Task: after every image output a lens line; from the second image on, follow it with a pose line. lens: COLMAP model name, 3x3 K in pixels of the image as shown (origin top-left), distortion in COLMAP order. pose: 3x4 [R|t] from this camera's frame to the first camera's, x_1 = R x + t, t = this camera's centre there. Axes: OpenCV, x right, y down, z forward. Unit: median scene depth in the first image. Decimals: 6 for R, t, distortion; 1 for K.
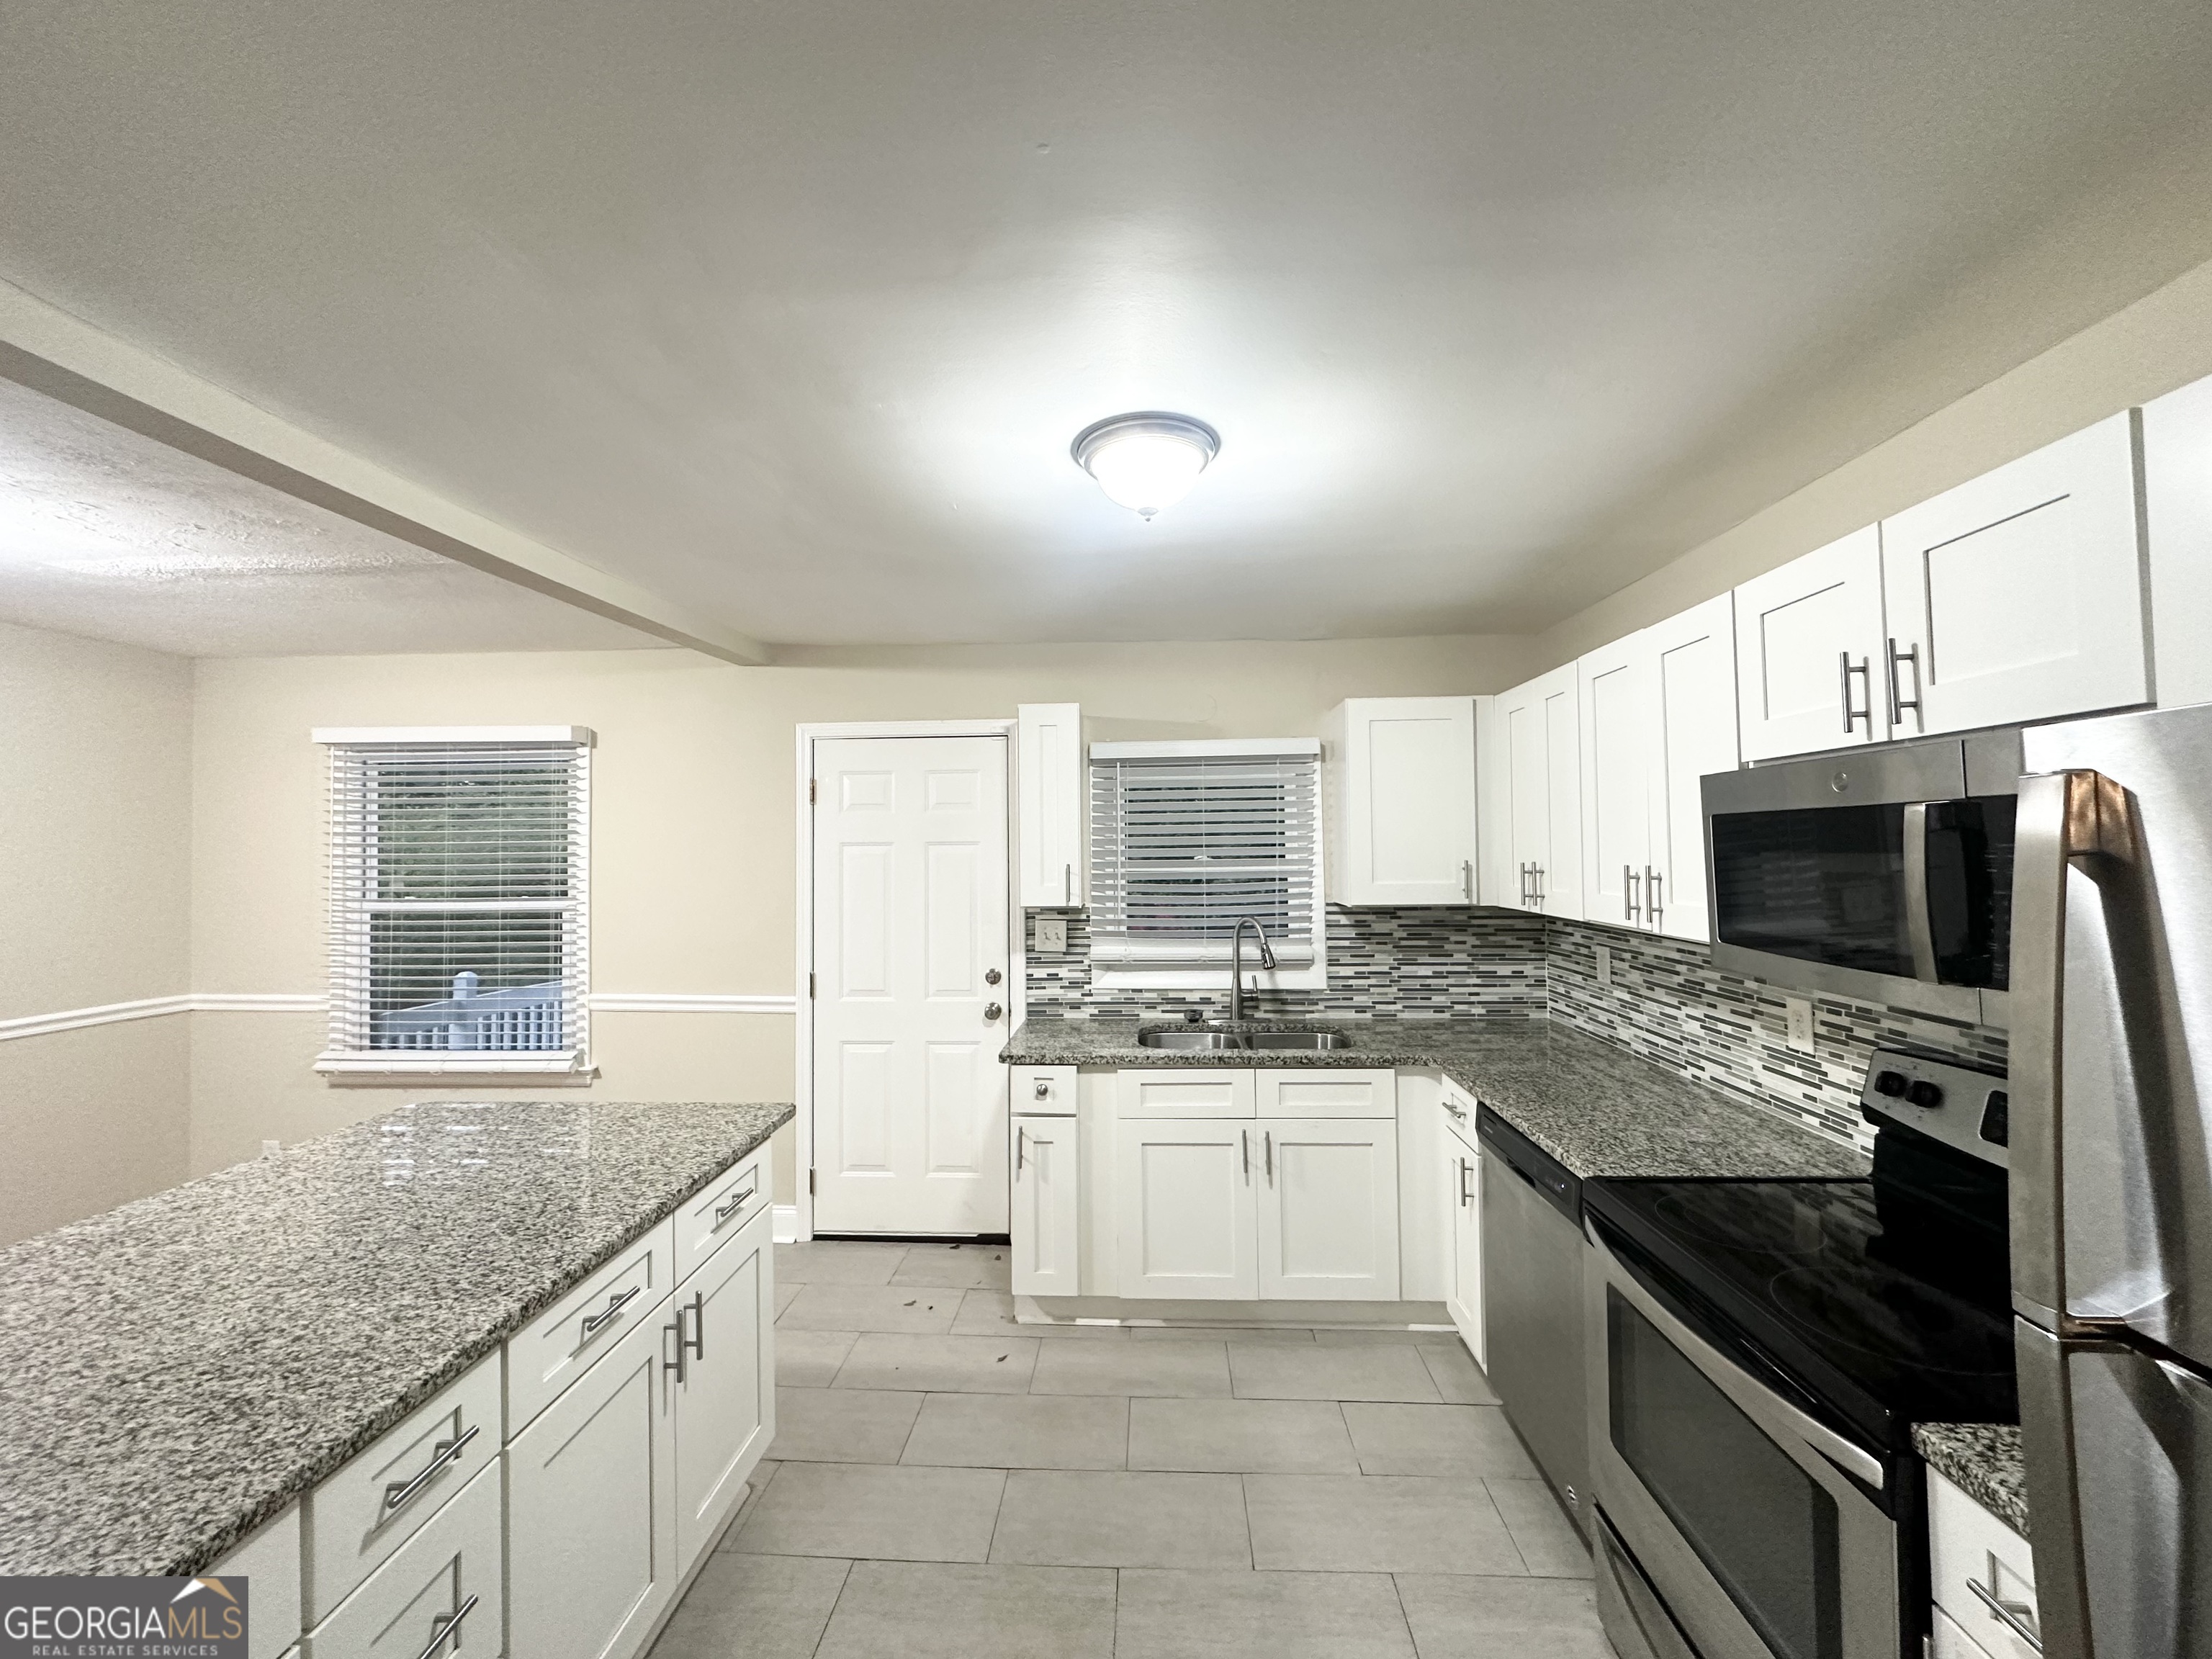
lens RADIAL K [[877.2, 0, 1104.1], [0, 877.2, 827.2], [0, 0, 1]] dist [-0.005215, 0.001436]
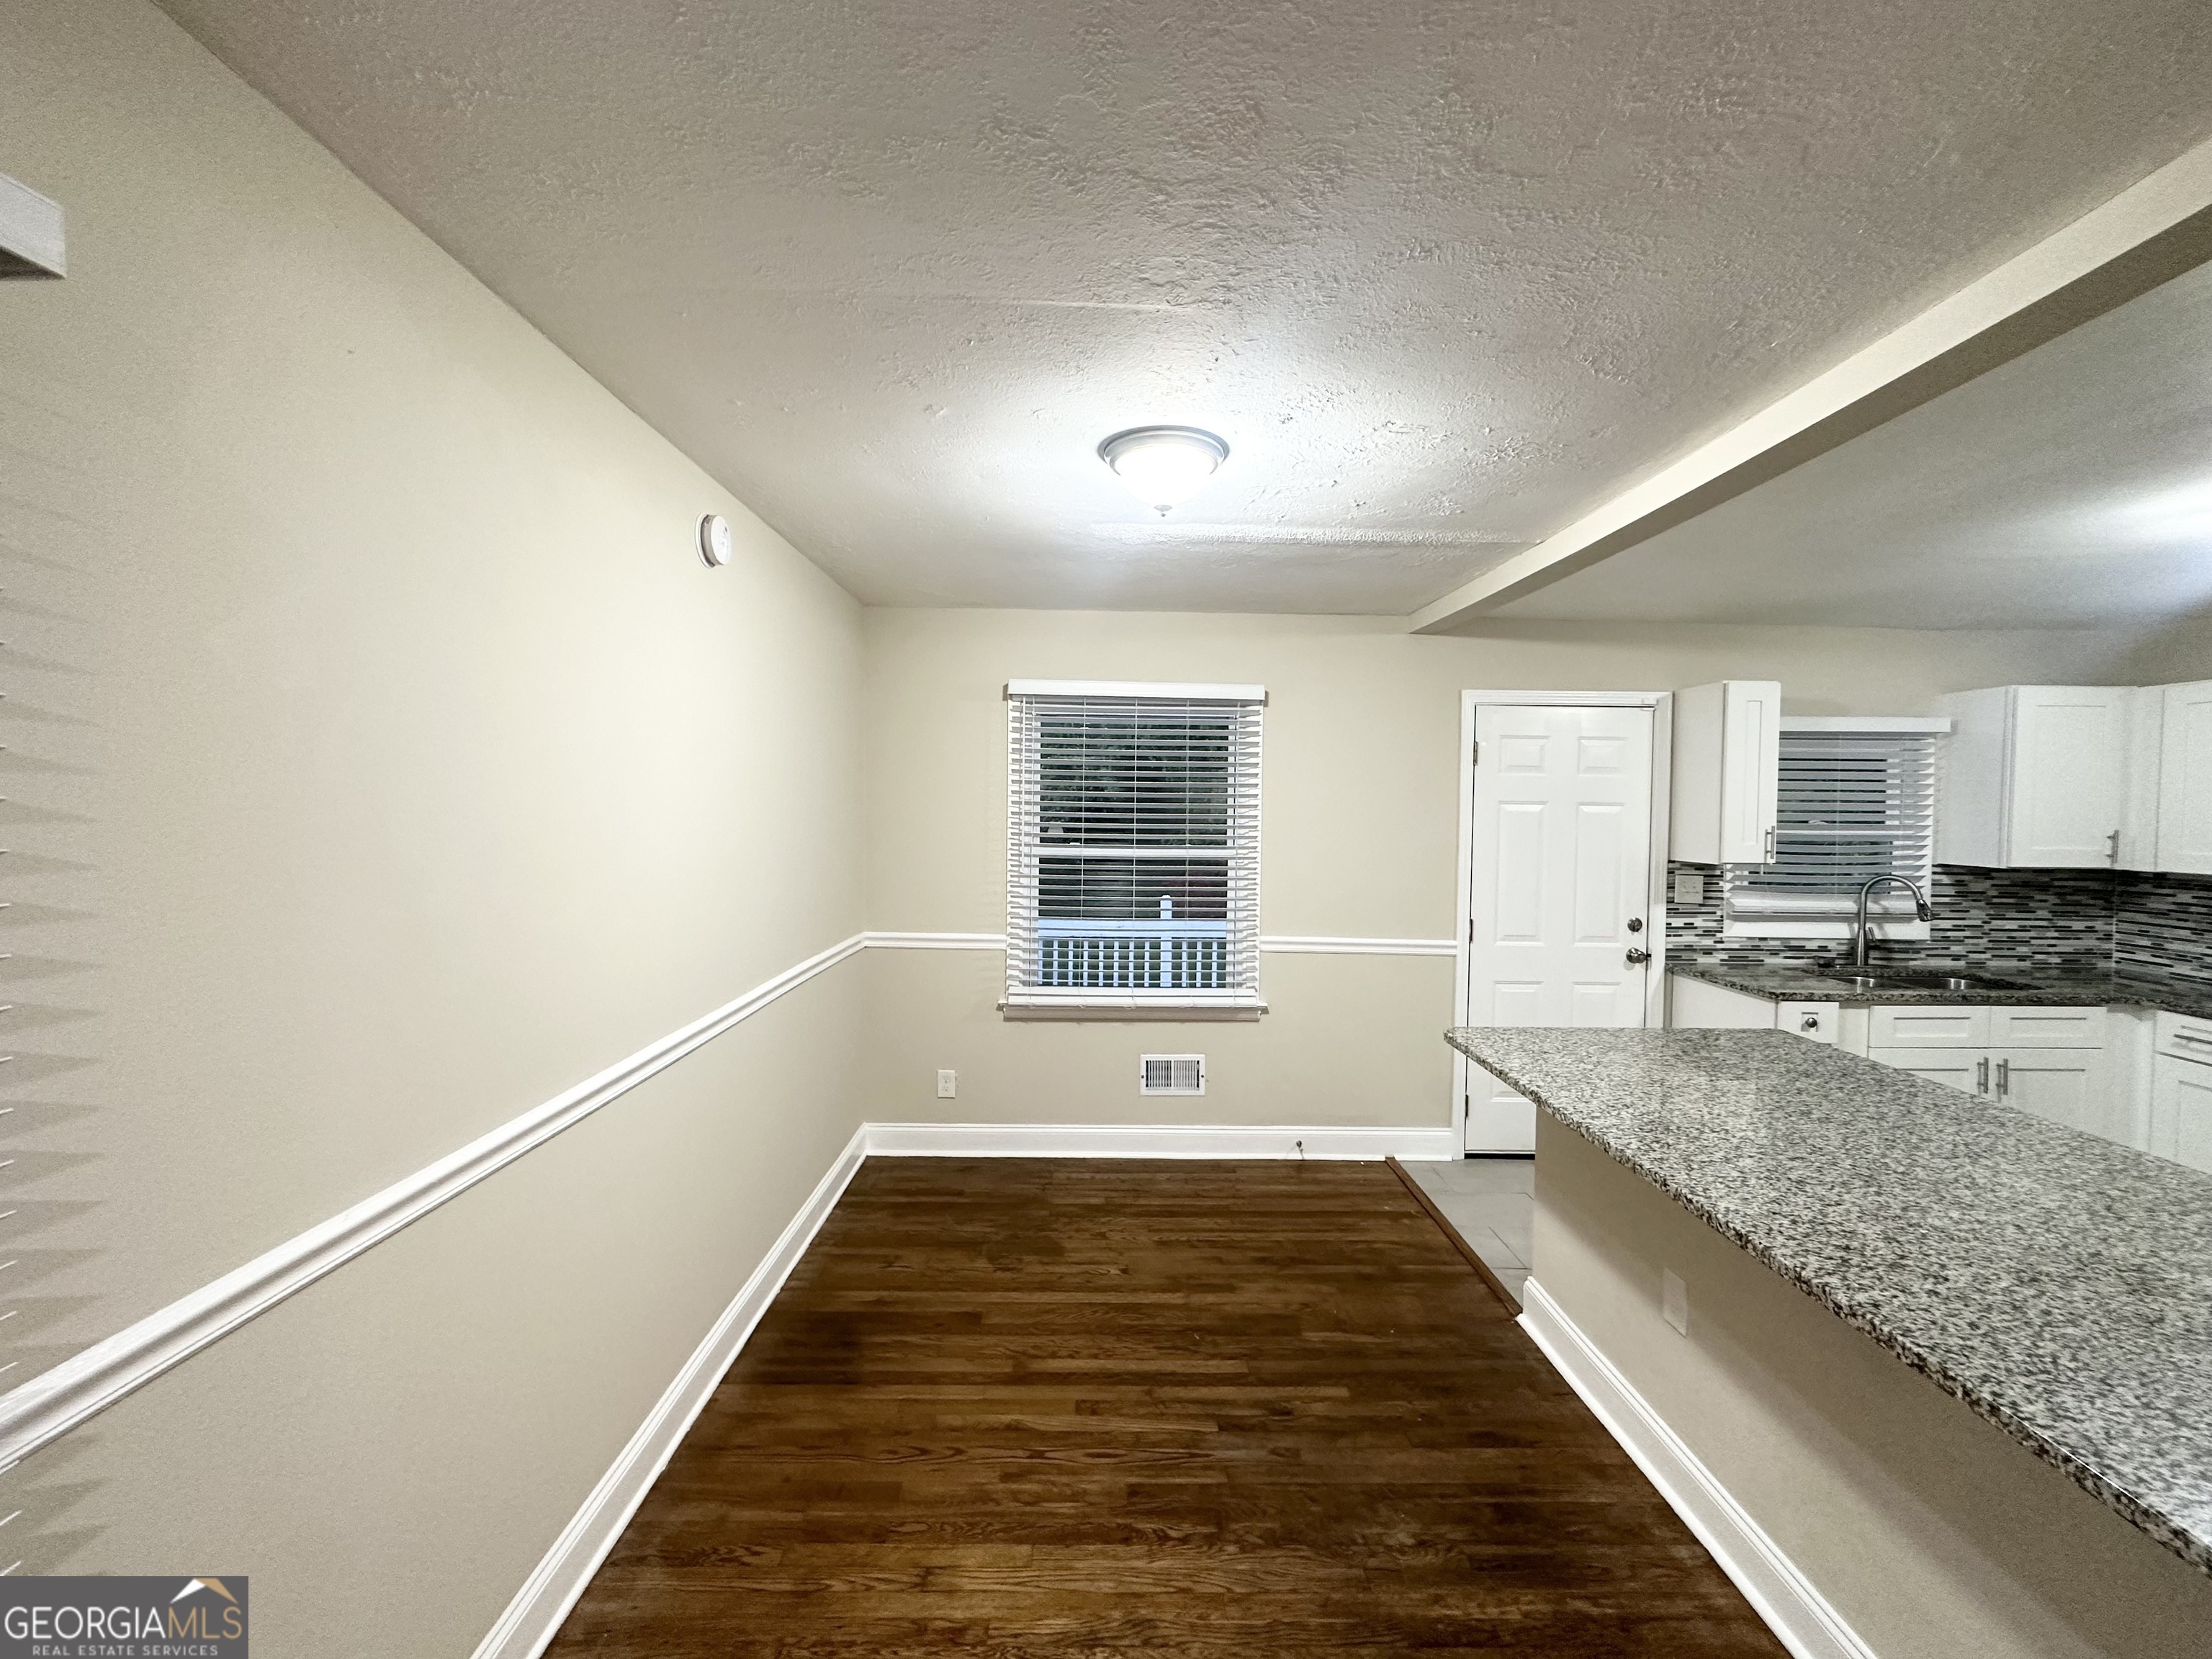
lens RADIAL K [[877.2, 0, 1104.4], [0, 877.2, 827.3], [0, 0, 1]] dist [-0.005215, 0.001436]
pose [[0.997778, 0.021078, 0.063200, -0.887674], [-0.024279, 0.998439, 0.050308, 0.007754], [-0.062041, -0.051730, 0.996732, -0.057825]]
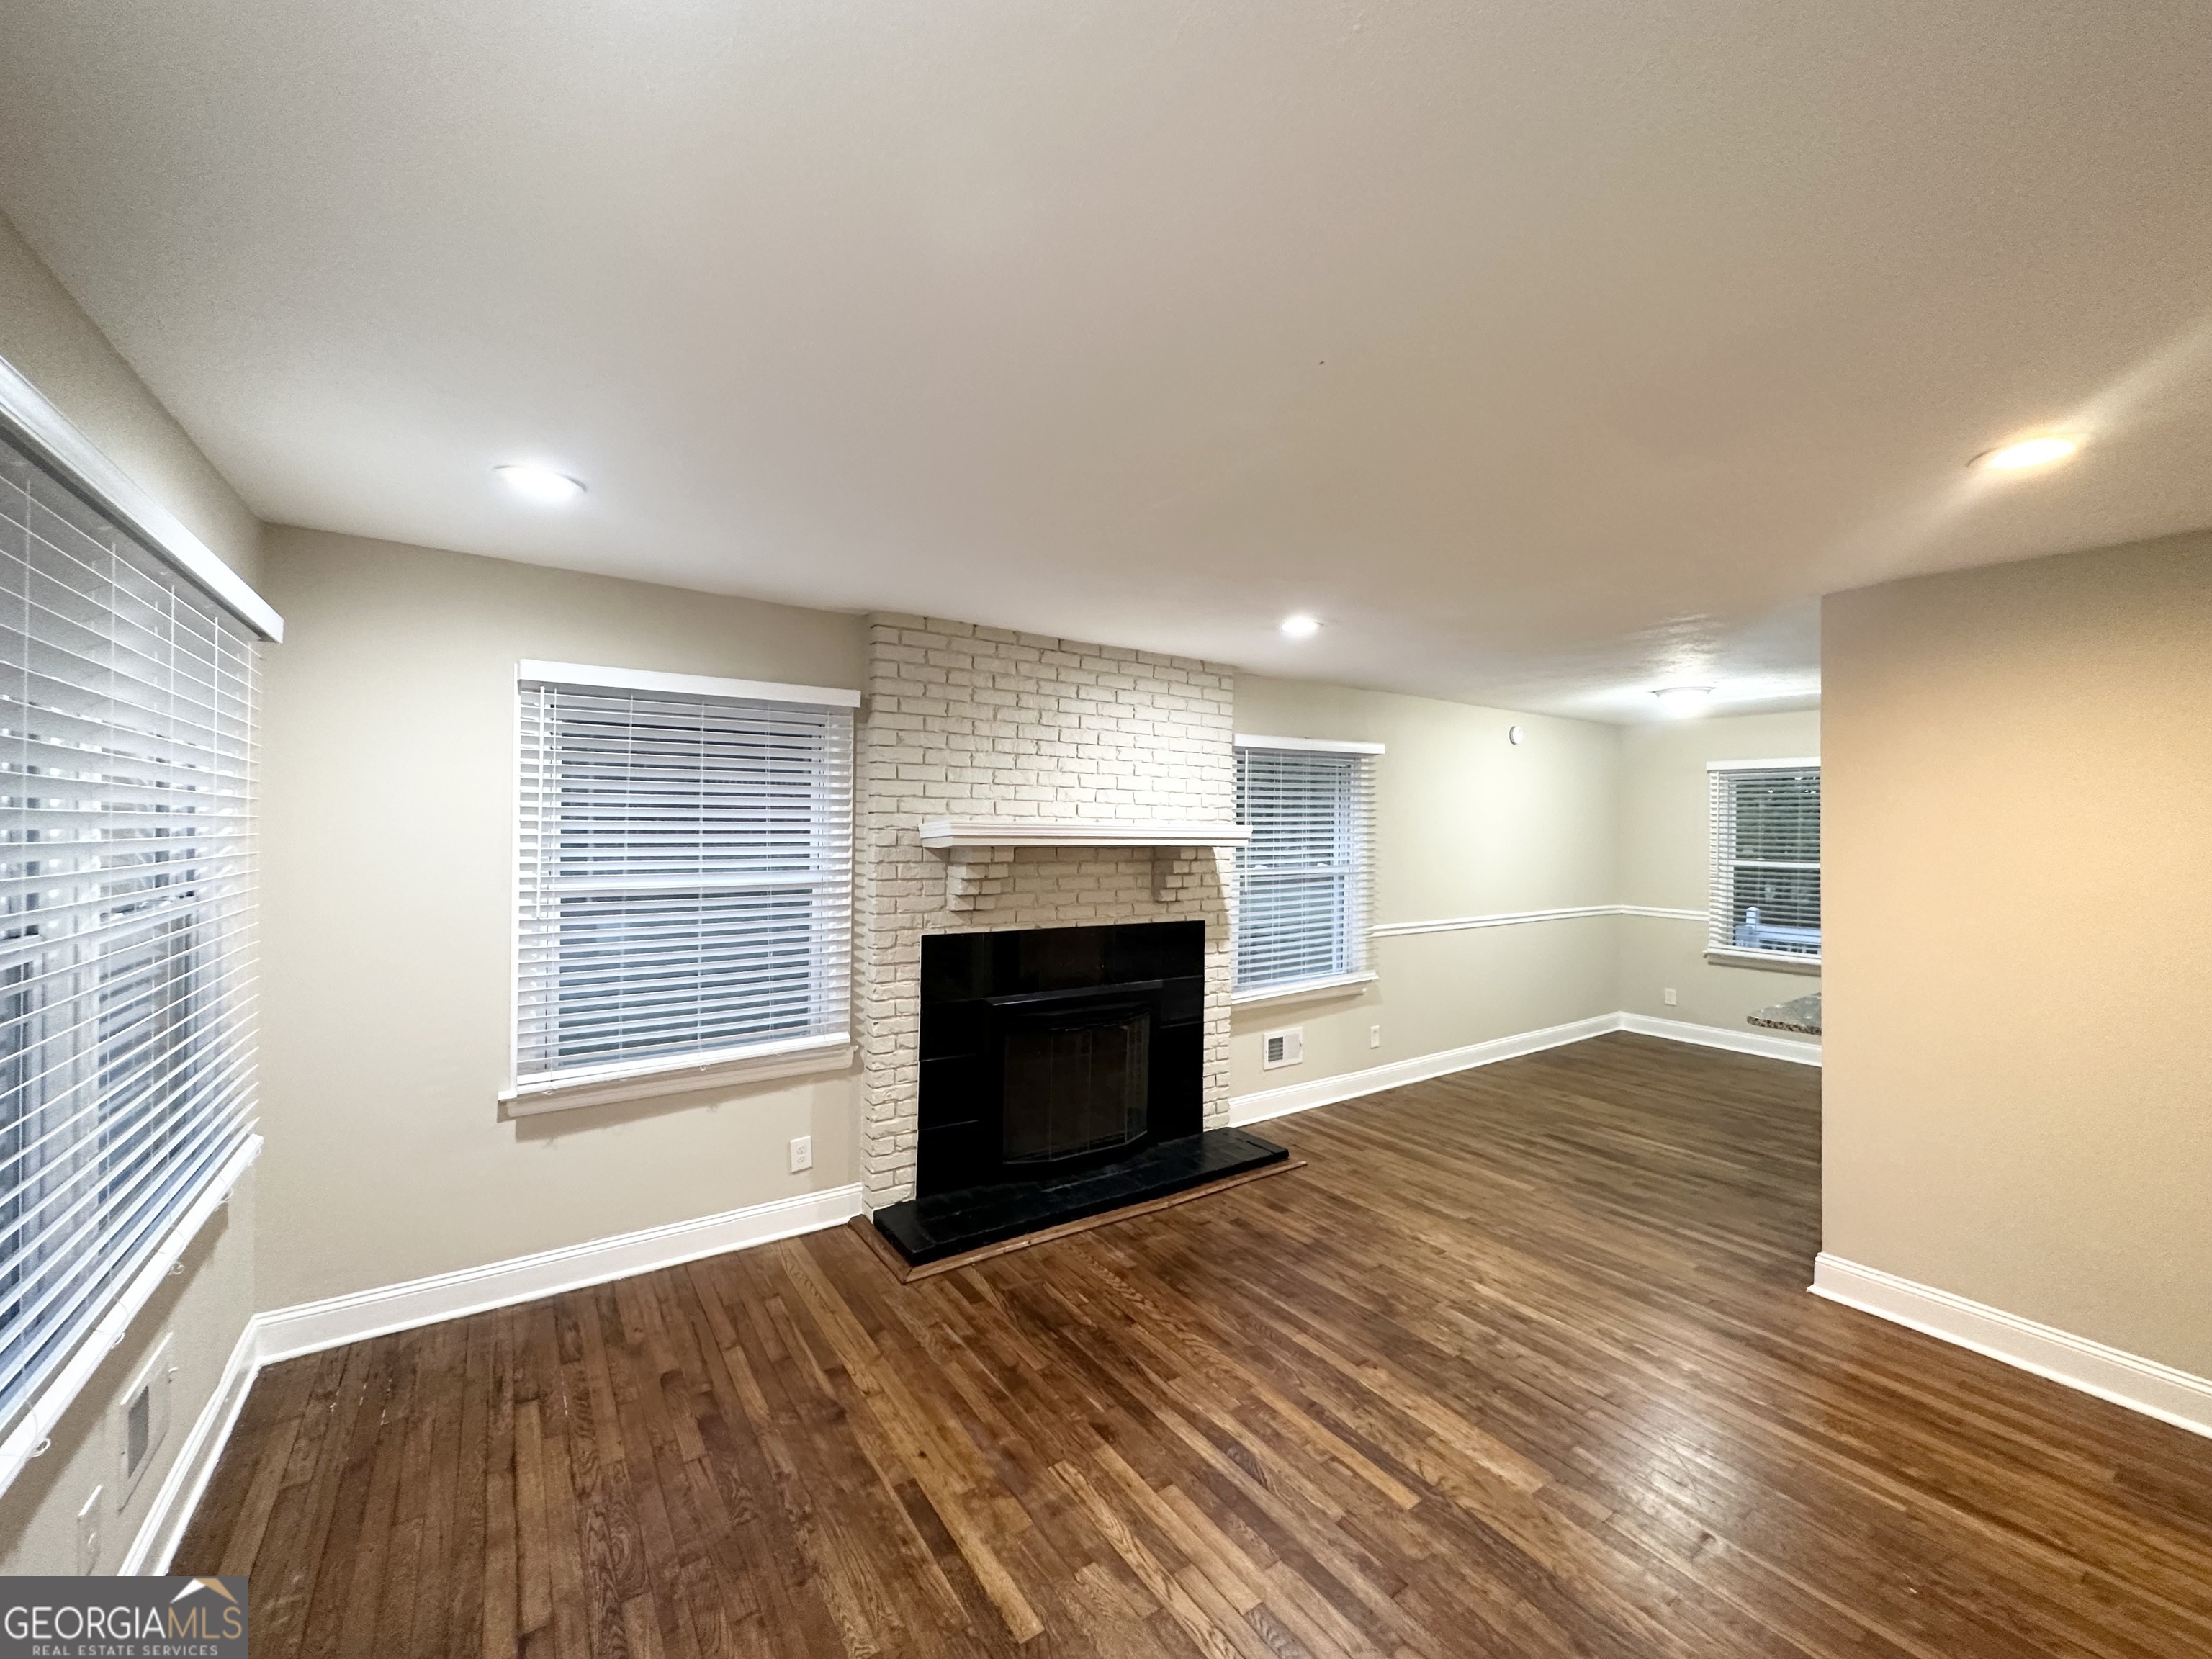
lens RADIAL K [[877.2, 0, 1106.7], [0, 877.2, 822.2], [0, 0, 1]] dist [-0.005215, 0.001436]
pose [[0.609206, 0.011708, -0.792926, -0.240833], [0.003499, 0.999842, 0.017451, -0.026386], [0.793005, -0.013405, 0.609068, -1.105410]]
